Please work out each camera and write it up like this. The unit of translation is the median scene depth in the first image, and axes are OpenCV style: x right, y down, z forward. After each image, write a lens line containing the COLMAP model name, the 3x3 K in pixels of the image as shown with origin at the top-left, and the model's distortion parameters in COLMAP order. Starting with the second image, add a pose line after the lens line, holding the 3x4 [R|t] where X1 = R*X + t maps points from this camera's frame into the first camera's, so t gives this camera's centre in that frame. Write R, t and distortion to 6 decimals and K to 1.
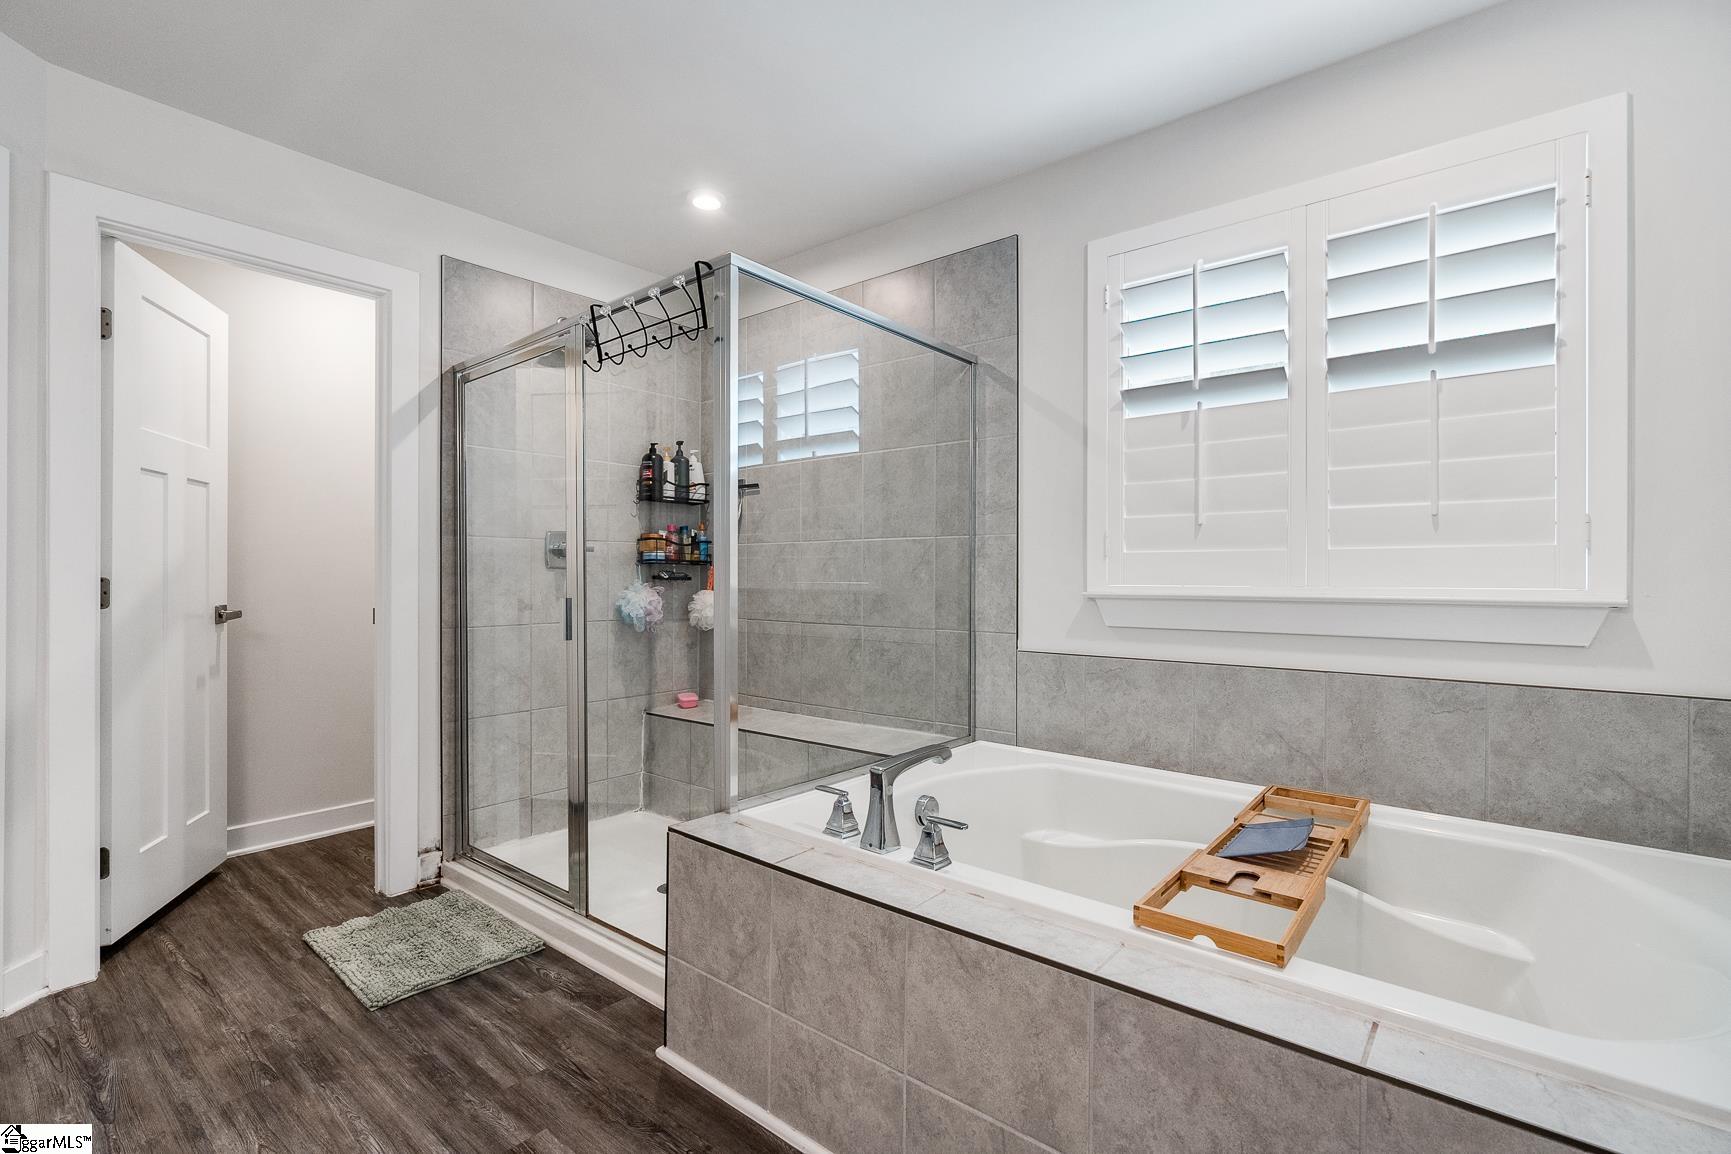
lens RADIAL K [[787.9, 0, 867.9], [0, 787.9, 582.2], [0, 0, 1]] dist [-0.006290, -0.000017]
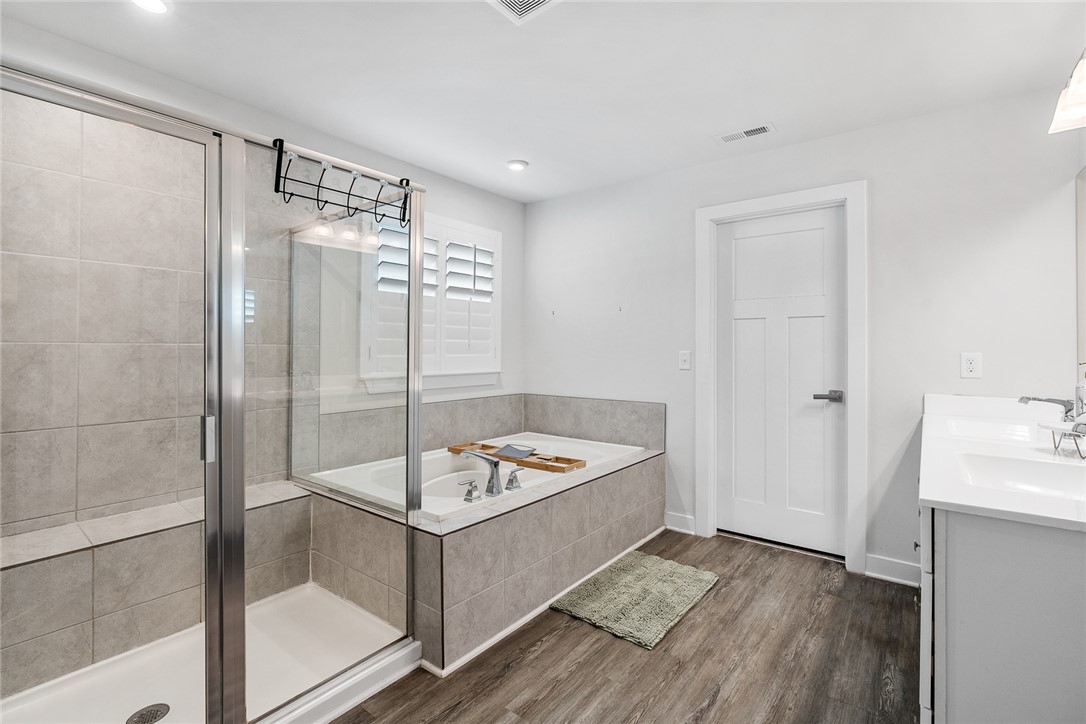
lens RADIAL K [[494.3, 0, 557.5], [0, 494.3, 343.0], [0, 0, 1]] dist [-0.006290, -0.000017]
pose [[-0.045009, 0.008490, 0.998950, -1.209012], [0.003444, 0.999959, -0.008344, -0.075363], [-0.998981, 0.003065, -0.045037, 0.748482]]
